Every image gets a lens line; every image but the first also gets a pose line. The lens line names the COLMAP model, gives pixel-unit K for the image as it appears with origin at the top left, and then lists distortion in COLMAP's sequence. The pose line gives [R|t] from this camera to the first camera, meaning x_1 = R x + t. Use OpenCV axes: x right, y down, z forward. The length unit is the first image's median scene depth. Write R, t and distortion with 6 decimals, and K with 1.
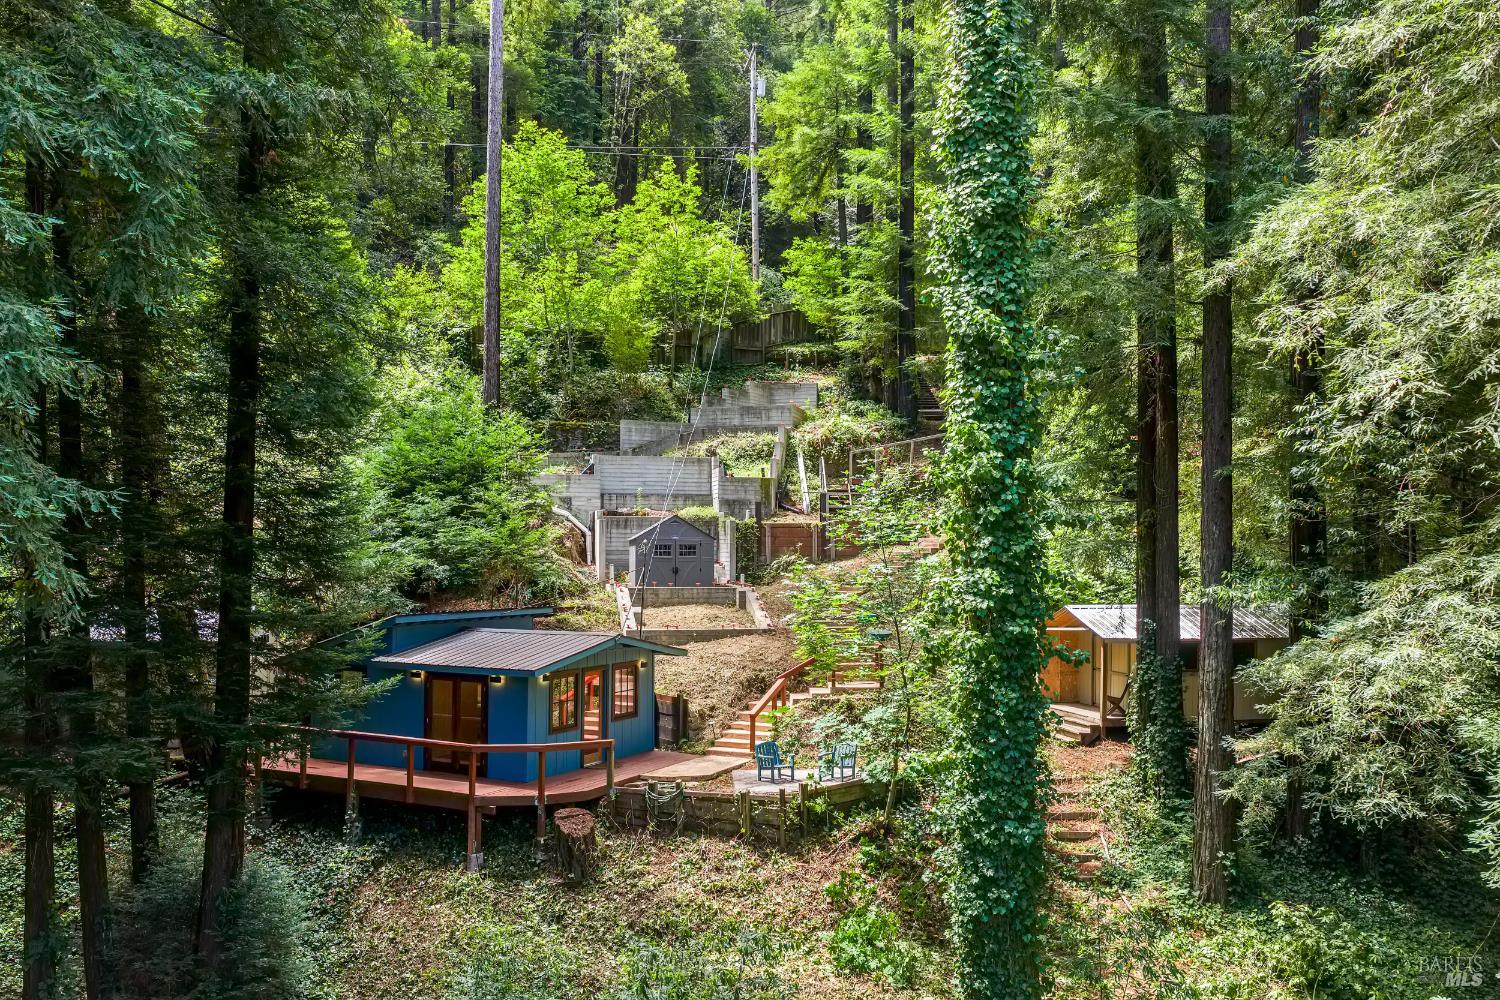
lens RADIAL K [[1229.3, 0, 745.9], [0, 1229.3, 525.8], [0, 0, 1]] dist [0.066057, -0.000536]
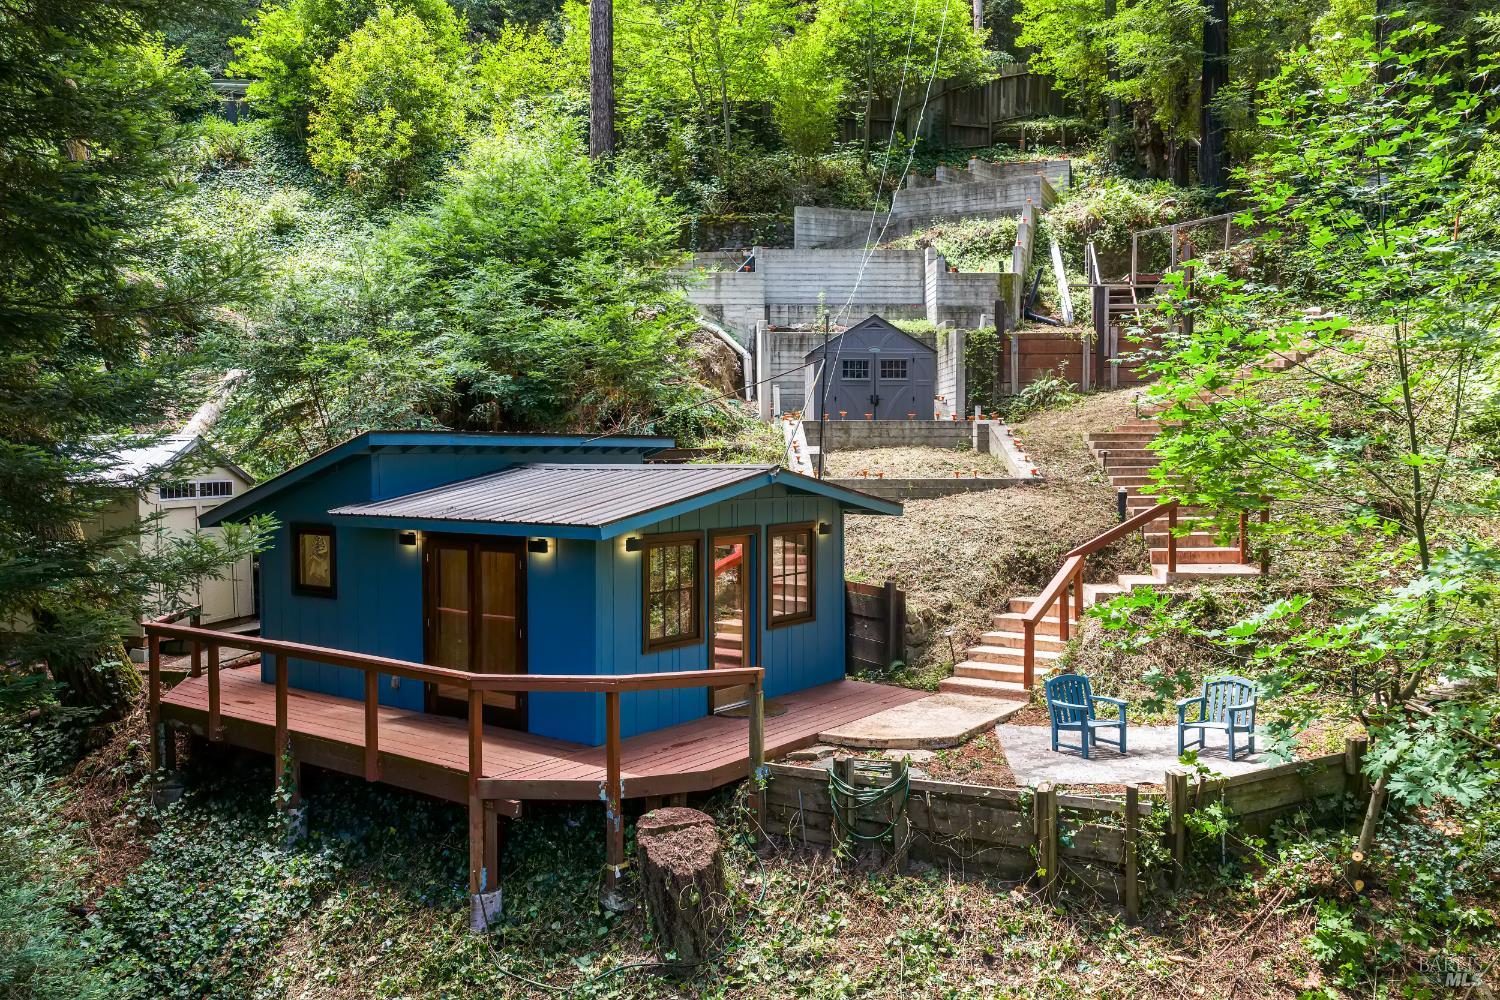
lens RADIAL K [[1220.7, 0, 750.0], [0, 1220.7, 500.0], [0, 0, 1]] dist [0.039250, -0.001217]
pose [[0.988720, -0.002110, -0.149762, -0.032720], [0.010621, 0.998371, 0.056056, 0.066435], [0.149399, -0.057014, 0.987132, 0.436231]]
